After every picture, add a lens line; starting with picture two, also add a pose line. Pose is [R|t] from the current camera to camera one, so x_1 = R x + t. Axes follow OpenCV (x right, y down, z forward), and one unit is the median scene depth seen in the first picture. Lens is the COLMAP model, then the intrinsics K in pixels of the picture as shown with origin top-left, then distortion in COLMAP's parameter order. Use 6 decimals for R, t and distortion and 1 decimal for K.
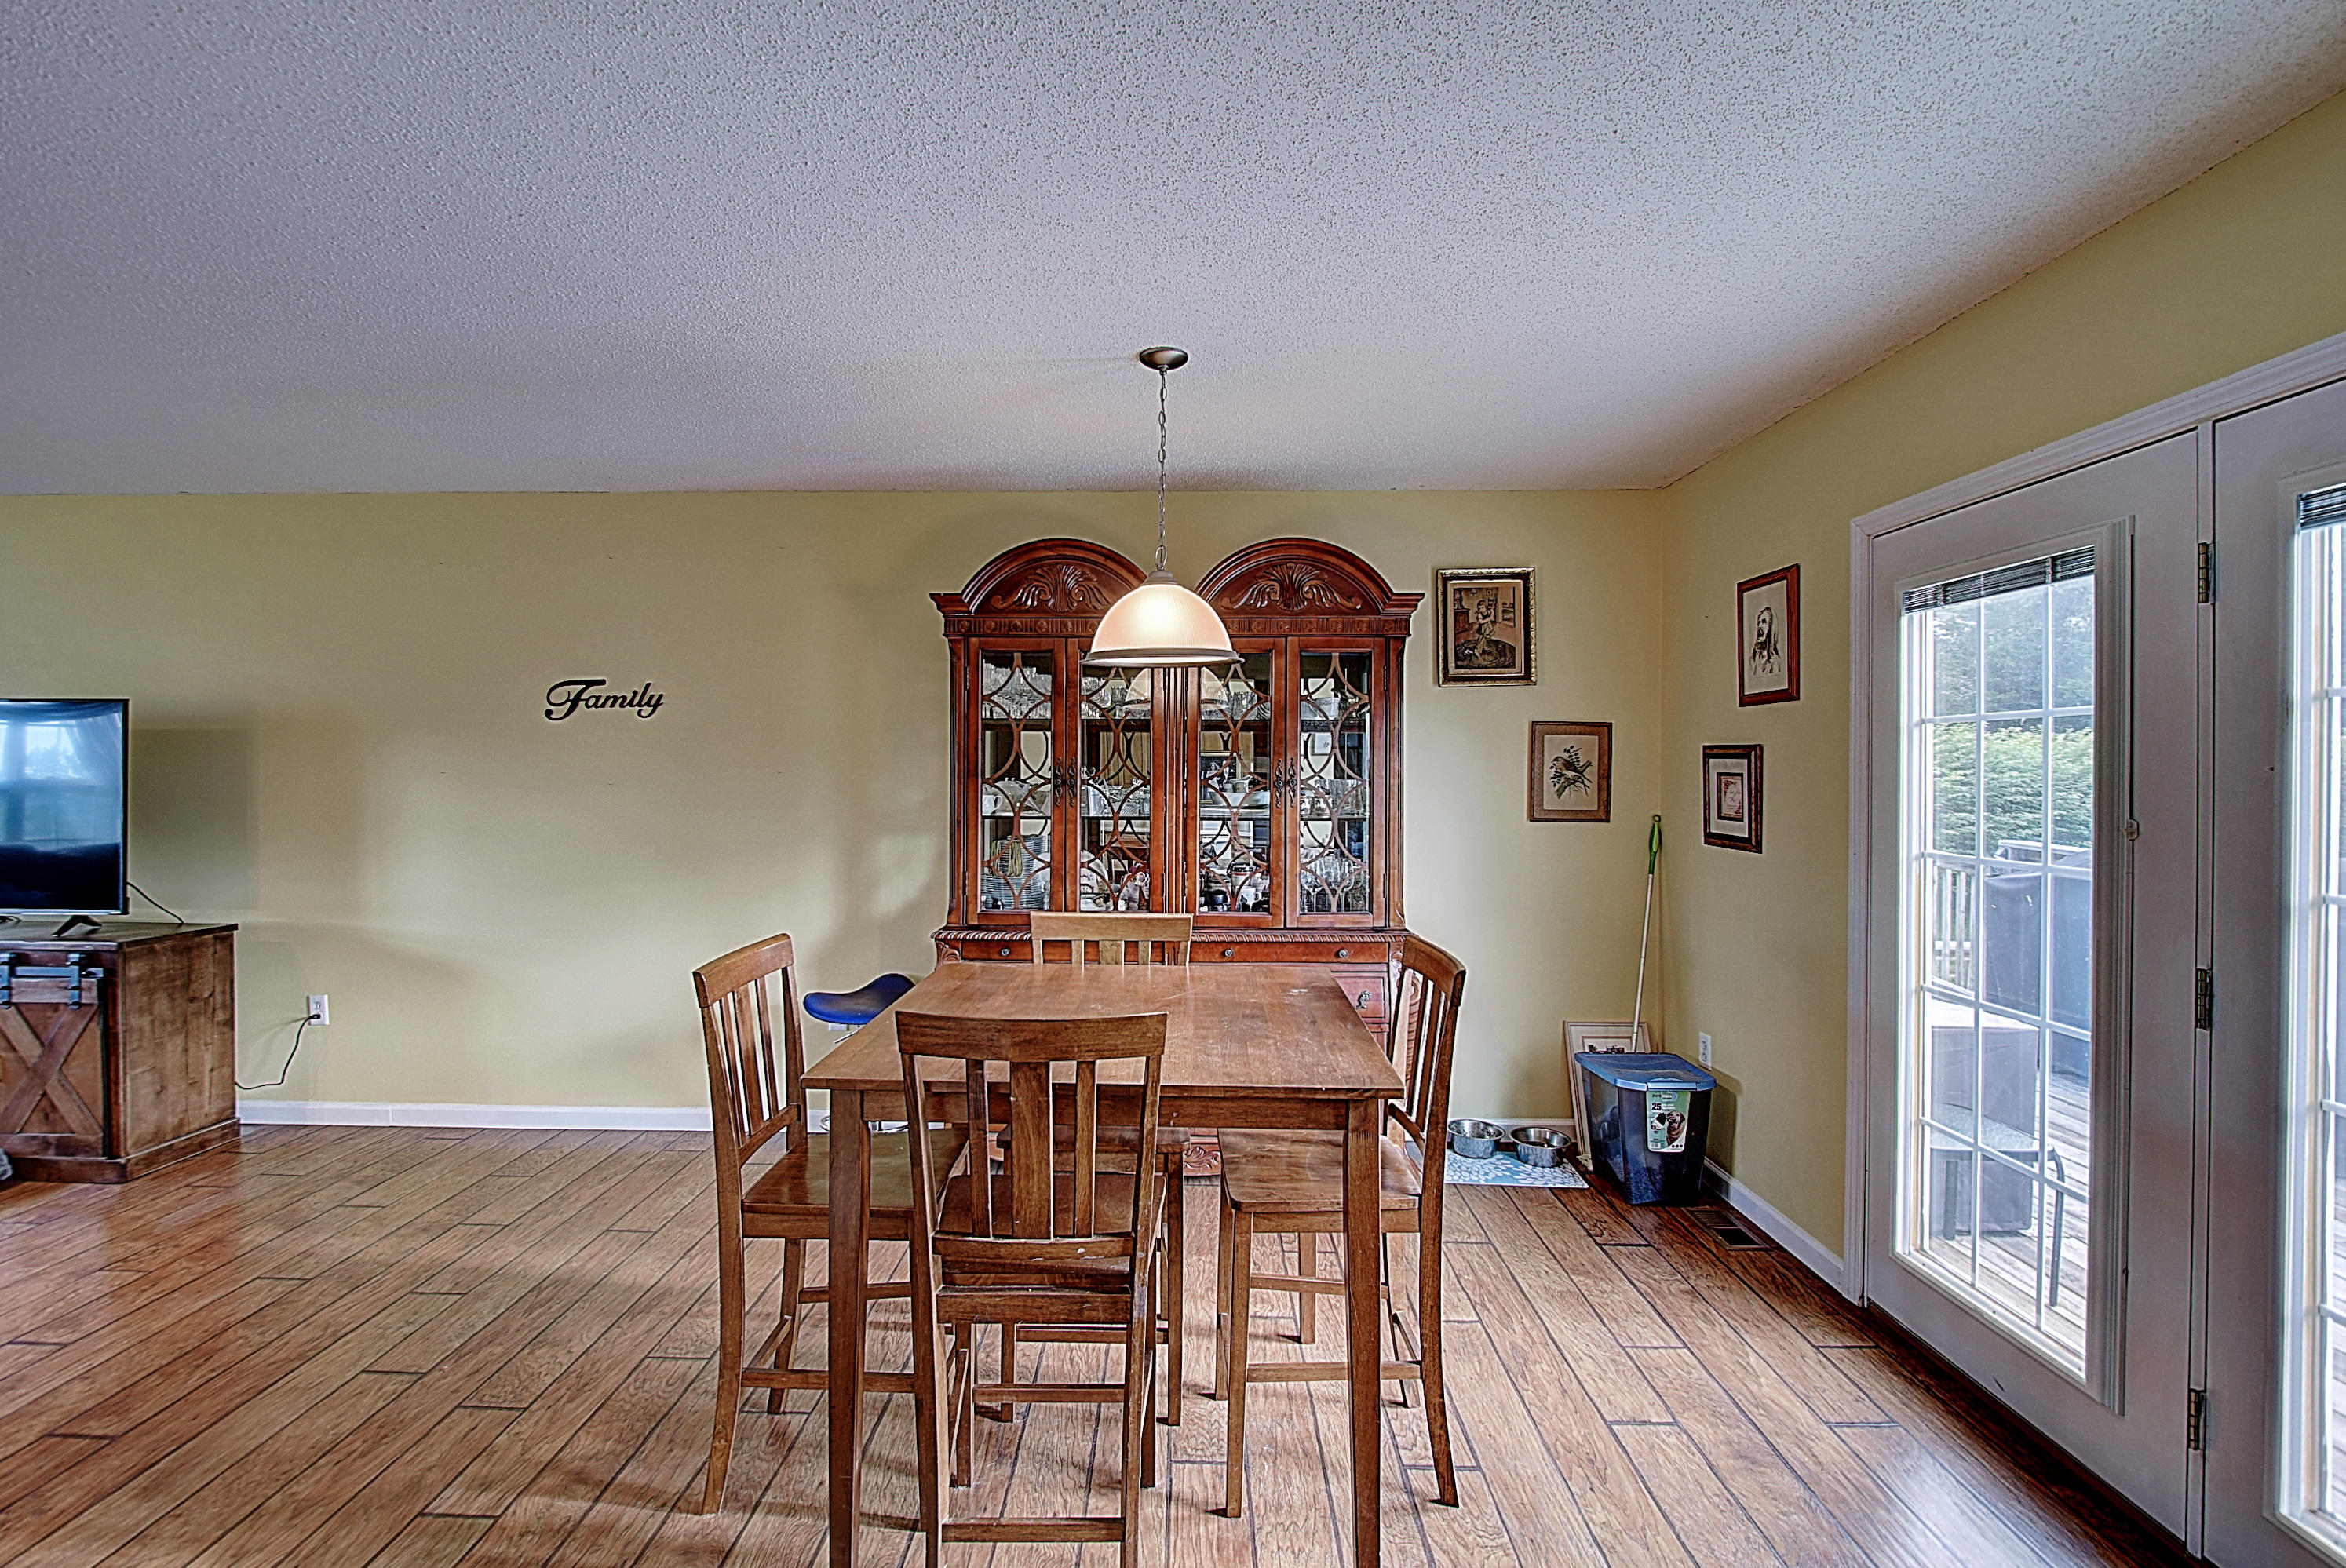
lens RADIAL K [[1036.8, 0, 1173.0], [0, 1036.8, 784.0], [0, 0, 1]] dist [0.002109, -0.007052]
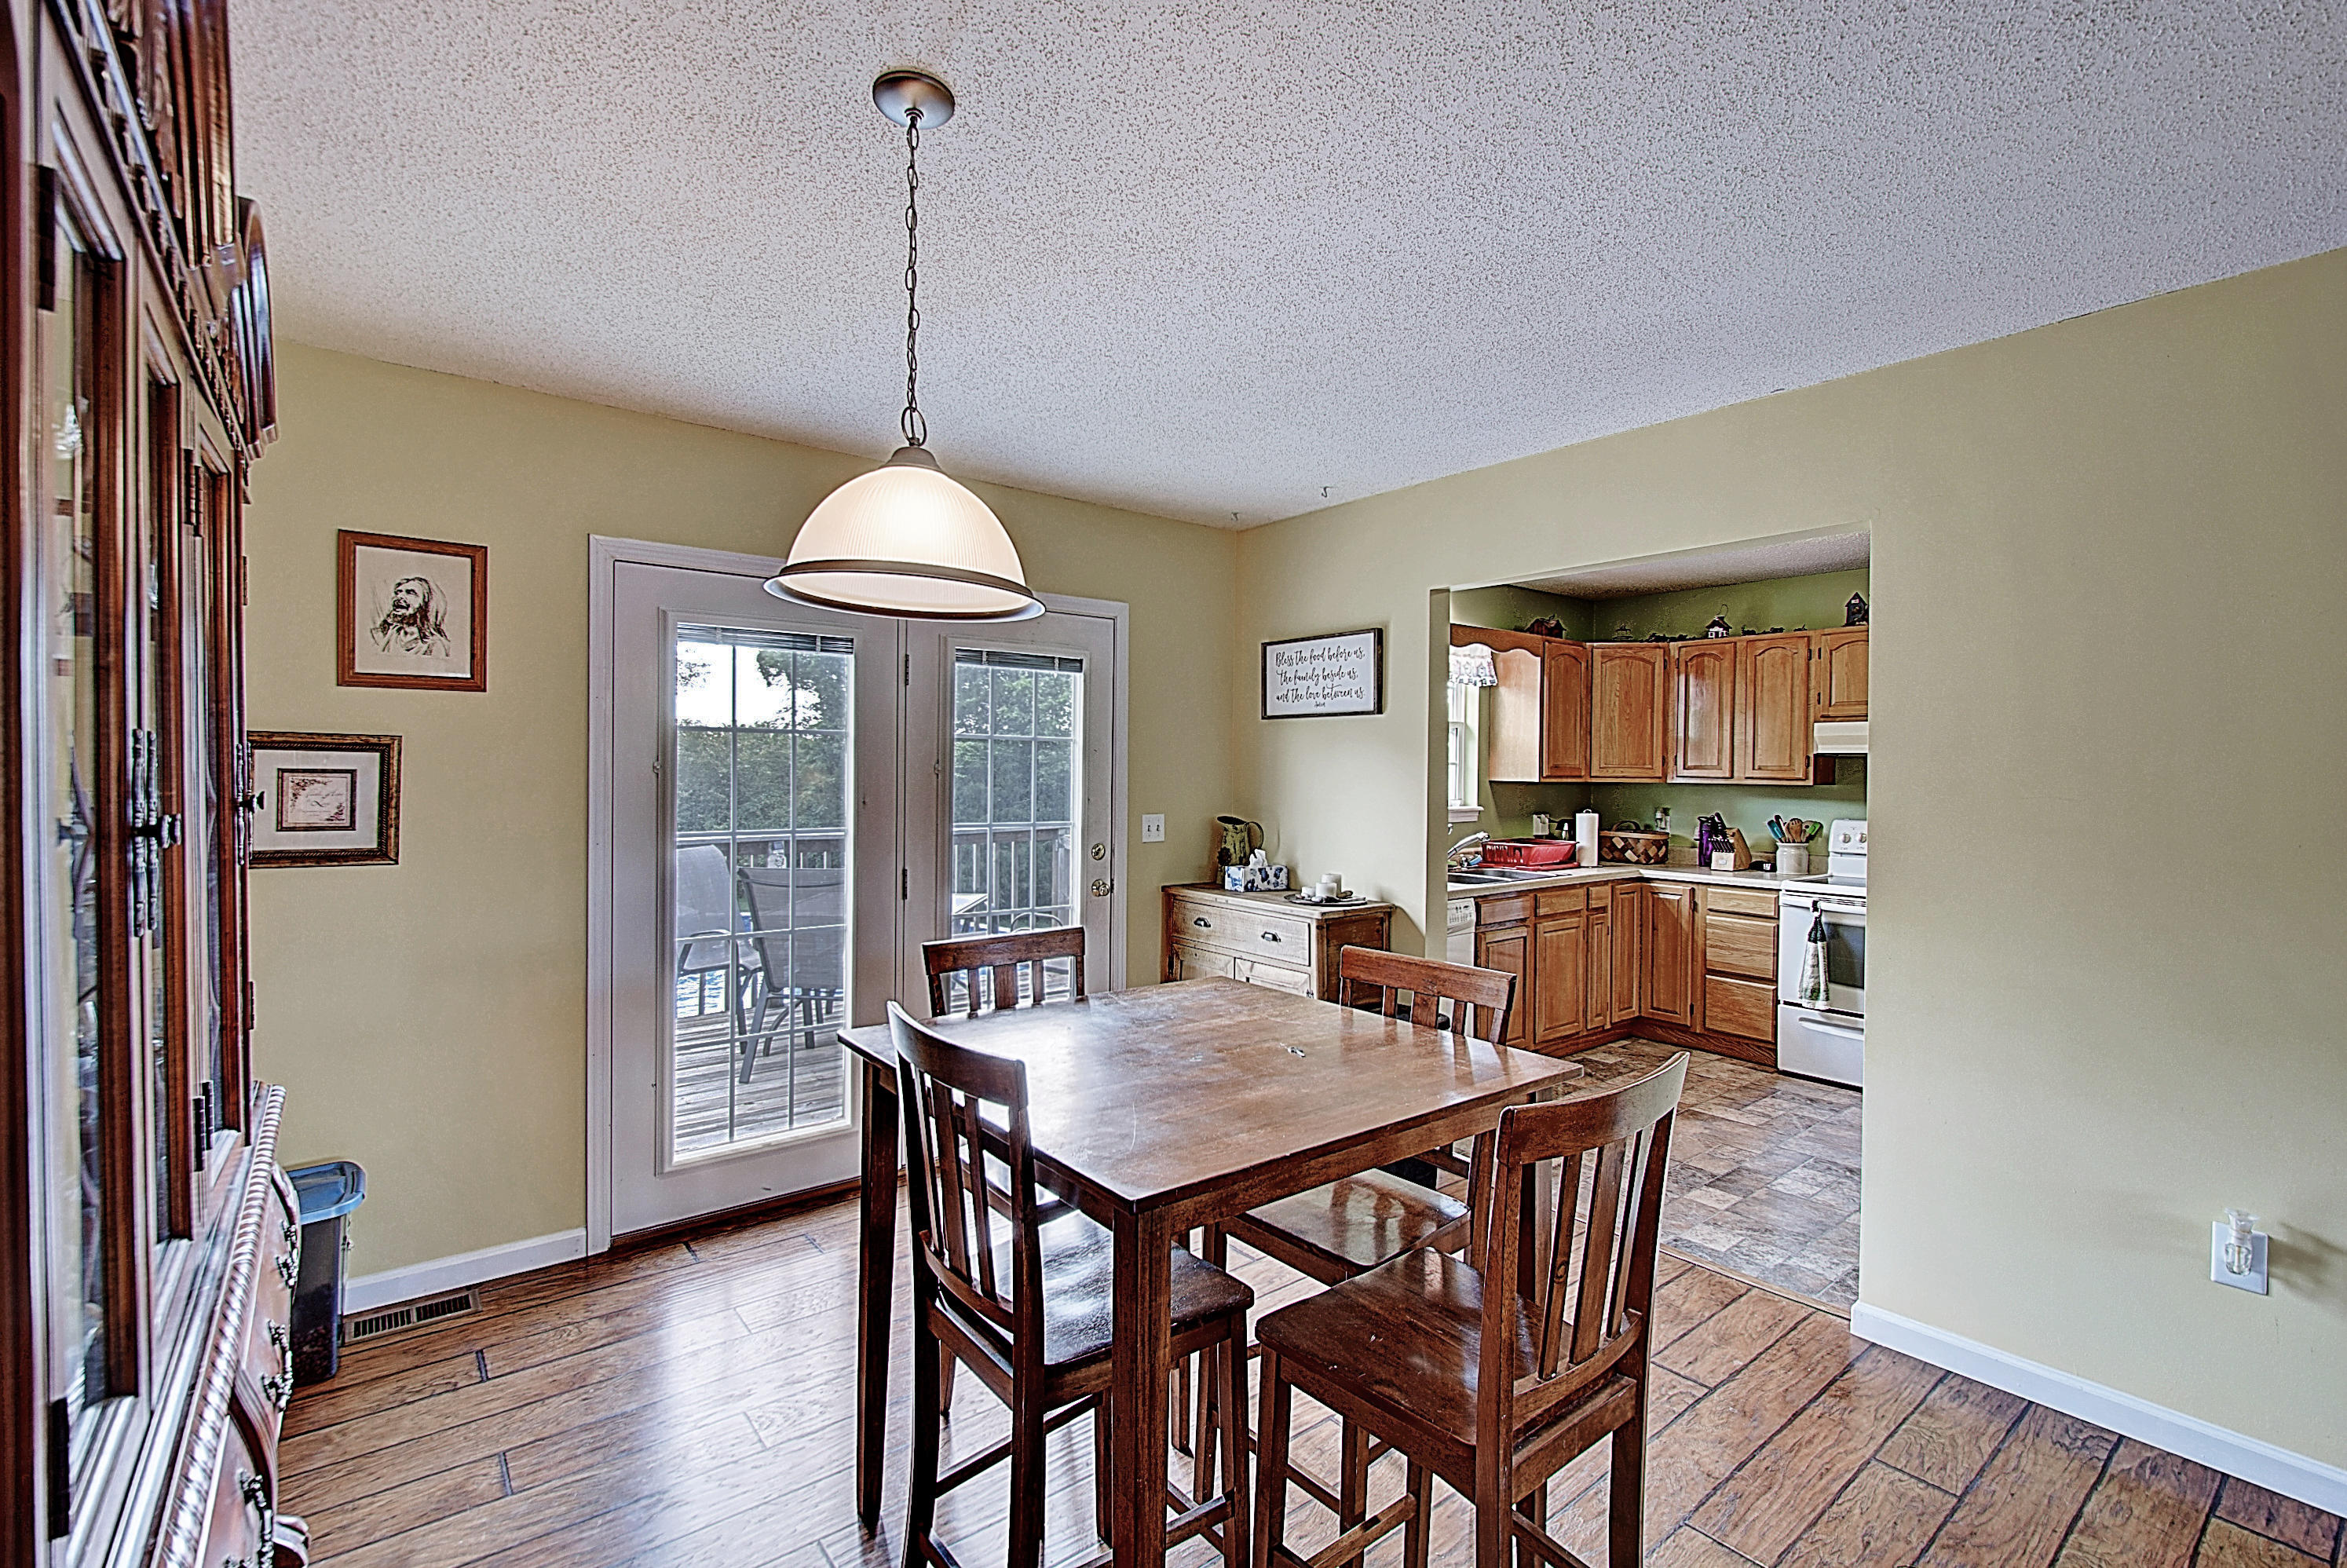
lens RADIAL K [[1037.2, 0, 1173.5], [0, 1037.2, 784.0], [0, 0, 1]] dist [0.002109, -0.007052]
pose [[-0.630676, -0.012777, 0.775941, -0.497822], [0.004309, 0.999791, 0.019965, -0.013045], [-0.776034, 0.015935, -0.630490, 1.062477]]
